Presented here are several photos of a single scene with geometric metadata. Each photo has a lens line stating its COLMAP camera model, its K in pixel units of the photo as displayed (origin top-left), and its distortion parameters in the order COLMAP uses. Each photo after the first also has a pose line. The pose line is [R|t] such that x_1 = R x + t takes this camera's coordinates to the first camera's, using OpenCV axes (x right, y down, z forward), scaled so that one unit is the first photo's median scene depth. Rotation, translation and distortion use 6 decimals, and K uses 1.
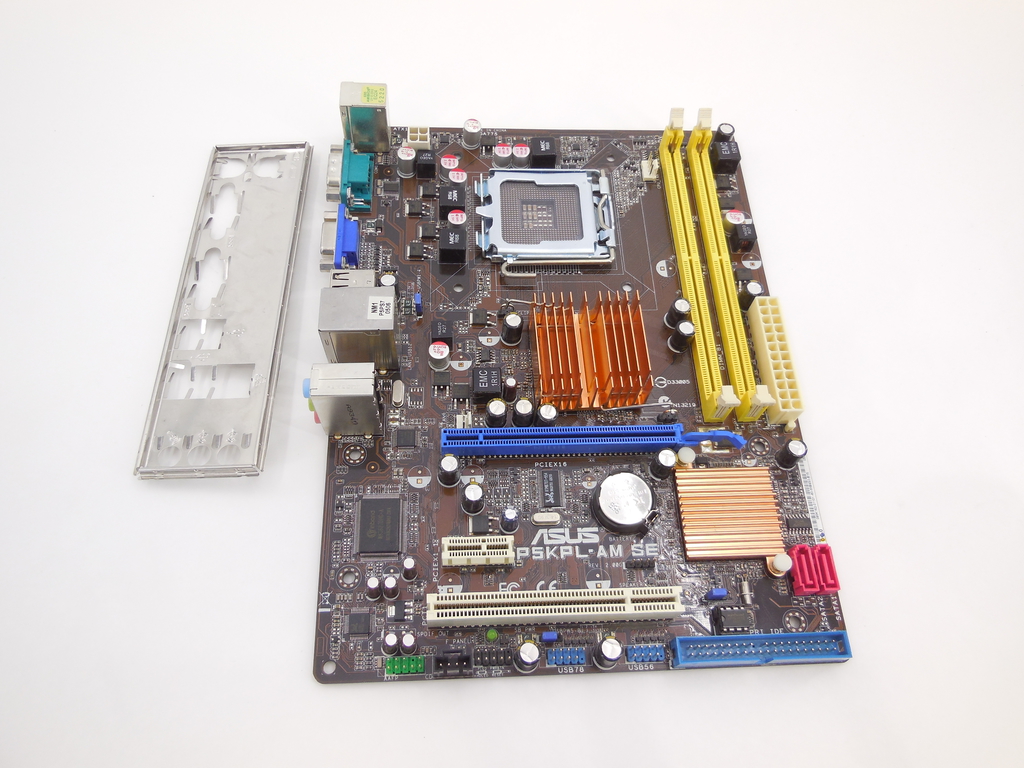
lens RADIAL K [[775.7, 0, 512.0], [0, 775.7, 384.0], [0, 0, 1]] dist [-0.011569, 0.004497]
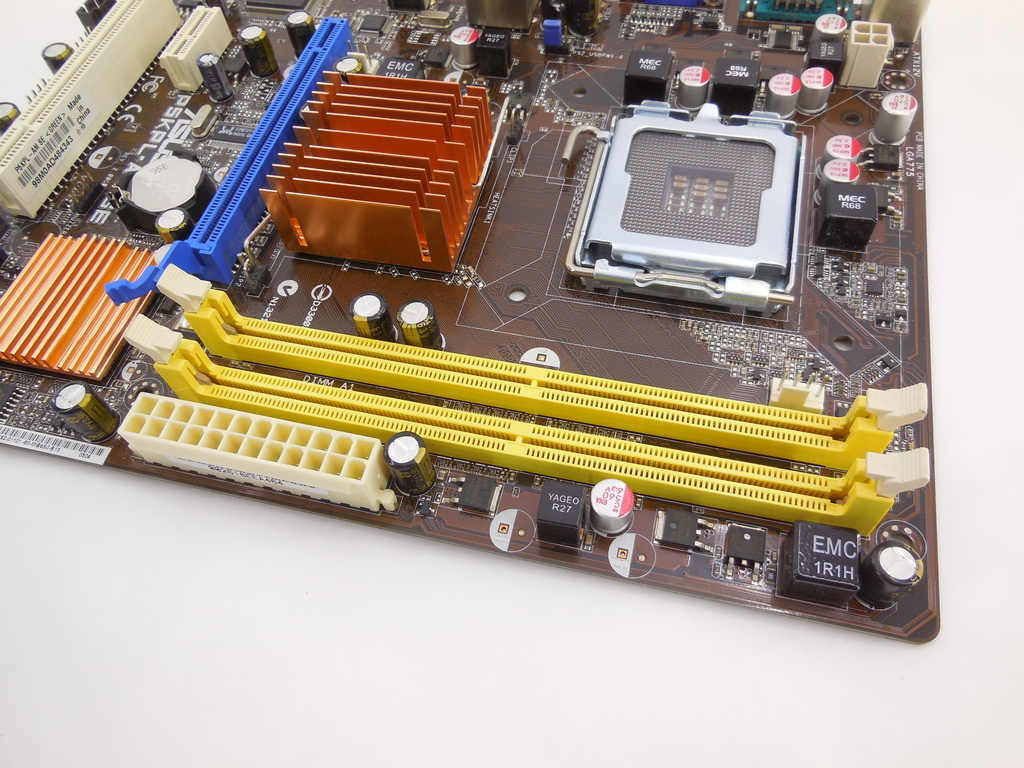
lens RADIAL K [[775.7, 0, 512.0], [0, 775.7, 384.0], [0, 0, 1]] dist [-0.011569, 0.004497]
pose [[-0.288522, 0.793982, -0.535114, 0.580947], [-0.831075, 0.069862, 0.551756, -0.493037], [0.475468, 0.603914, 0.639702, 0.819451]]
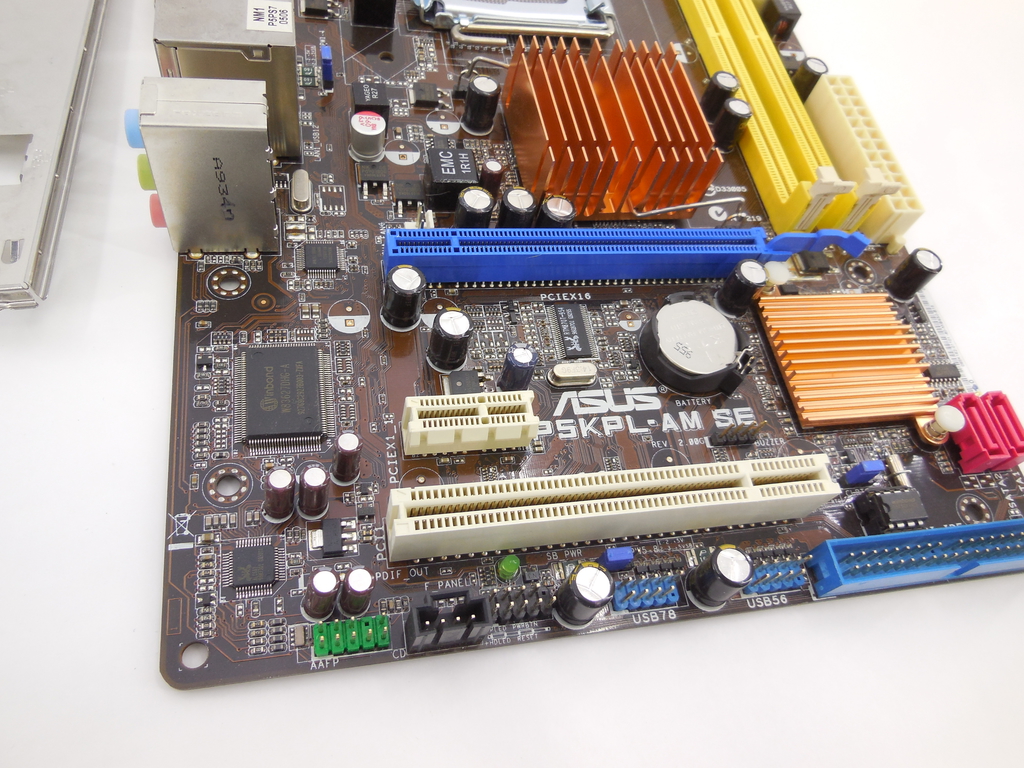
lens RADIAL K [[775.7, 0, 512.0], [0, 775.7, 384.0], [0, 0, 1]] dist [-0.011569, 0.004497]
pose [[0.982453, -0.039902, 0.182193, -0.110732], [0.048867, 0.997792, -0.044983, 0.207530], [-0.179996, 0.053097, 0.982233, 0.432376]]
